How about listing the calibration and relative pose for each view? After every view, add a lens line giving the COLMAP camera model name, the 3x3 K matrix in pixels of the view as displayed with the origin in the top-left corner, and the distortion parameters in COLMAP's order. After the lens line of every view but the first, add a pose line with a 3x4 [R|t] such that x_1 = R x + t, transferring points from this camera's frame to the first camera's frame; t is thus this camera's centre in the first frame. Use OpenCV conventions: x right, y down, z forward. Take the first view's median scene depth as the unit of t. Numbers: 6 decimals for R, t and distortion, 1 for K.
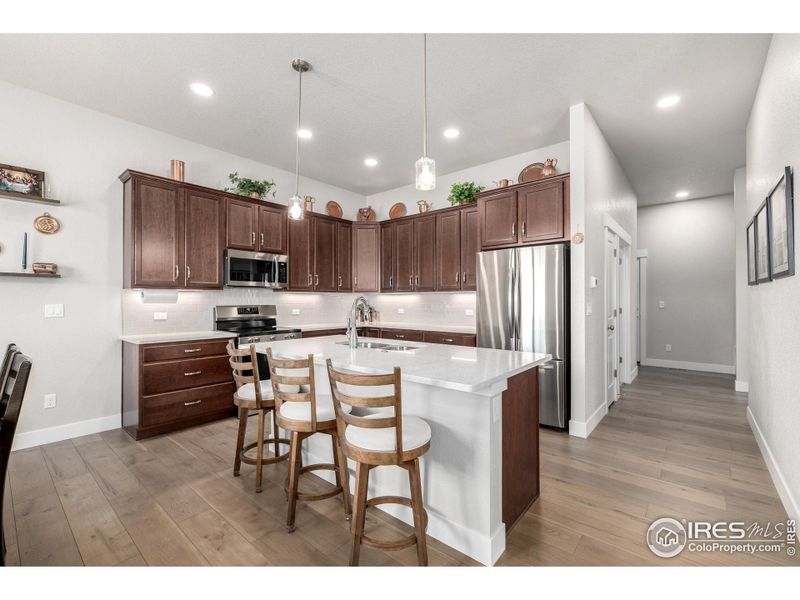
lens RADIAL K [[349.5, 0, 400.9], [0, 349.5, 297.9], [0, 0, 1]] dist [0.000845, -0.000083]
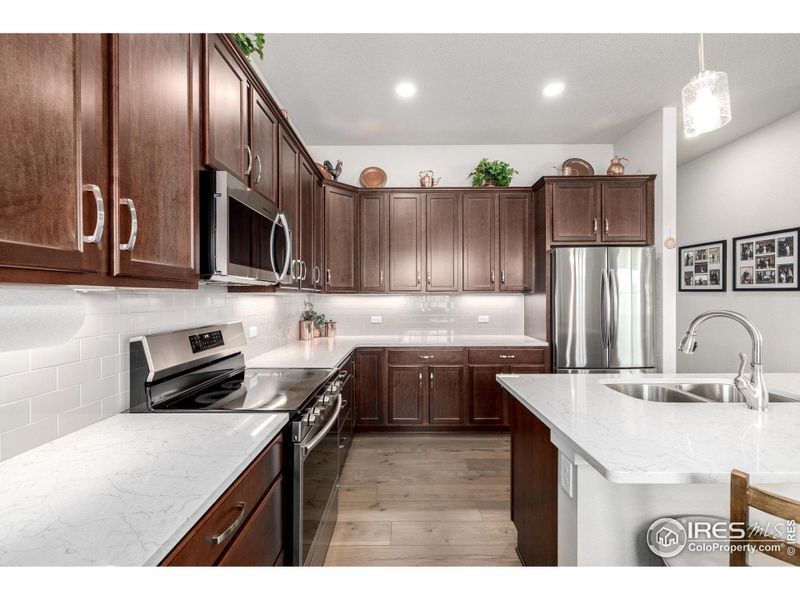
lens RADIAL K [[334.9, 0, 401.2], [0, 334.9, 298.7], [0, 0, 1]] dist [0.002003, -0.000010]
pose [[0.768520, -0.004523, 0.639810, -0.532676], [-0.002376, 0.999948, 0.009923, -0.015369], [-0.639822, -0.009147, 0.768469, 0.582303]]
